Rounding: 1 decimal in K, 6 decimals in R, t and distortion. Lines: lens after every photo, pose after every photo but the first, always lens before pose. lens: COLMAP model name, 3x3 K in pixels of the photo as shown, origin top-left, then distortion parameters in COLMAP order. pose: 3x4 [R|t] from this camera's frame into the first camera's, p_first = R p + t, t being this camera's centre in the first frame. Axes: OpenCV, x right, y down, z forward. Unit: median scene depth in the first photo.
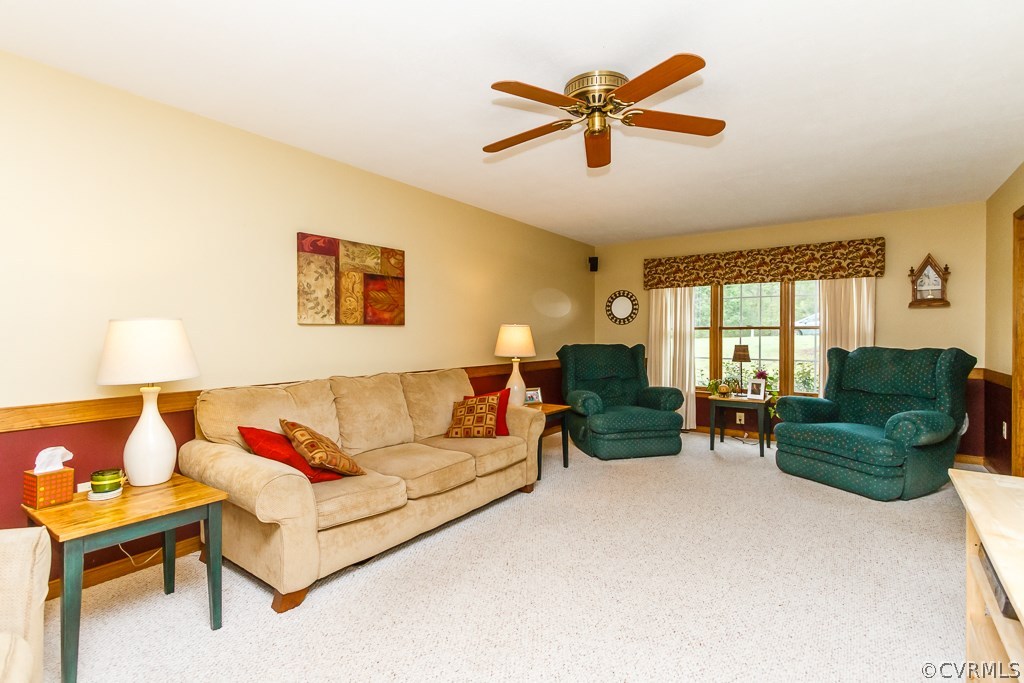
lens RADIAL K [[469.7, 0, 515.3], [0, 469.7, 337.5], [0, 0, 1]] dist [-0.002415, -0.000284]
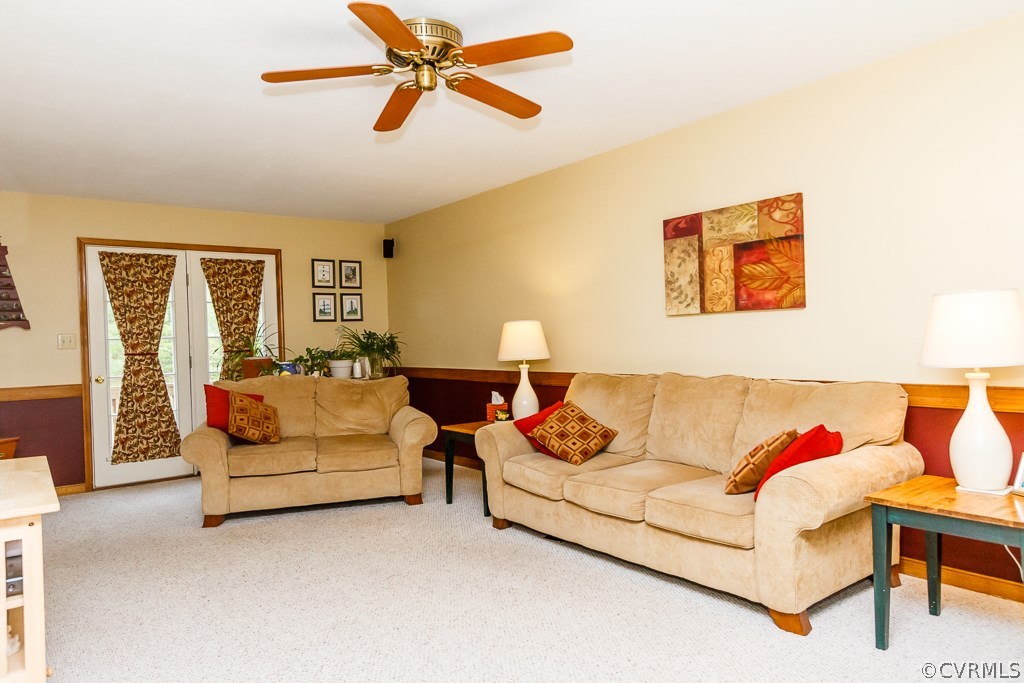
lens RADIAL K [[651.3, 0, 514.0], [0, 651.3, 344.1], [0, 0, 1]] dist [-0.040914, -0.000619]
pose [[-0.278750, 0.040254, -0.959520, 0.833769], [0.043482, 0.998626, 0.029263, -0.021116], [0.959379, -0.033565, -0.280118, 0.979263]]
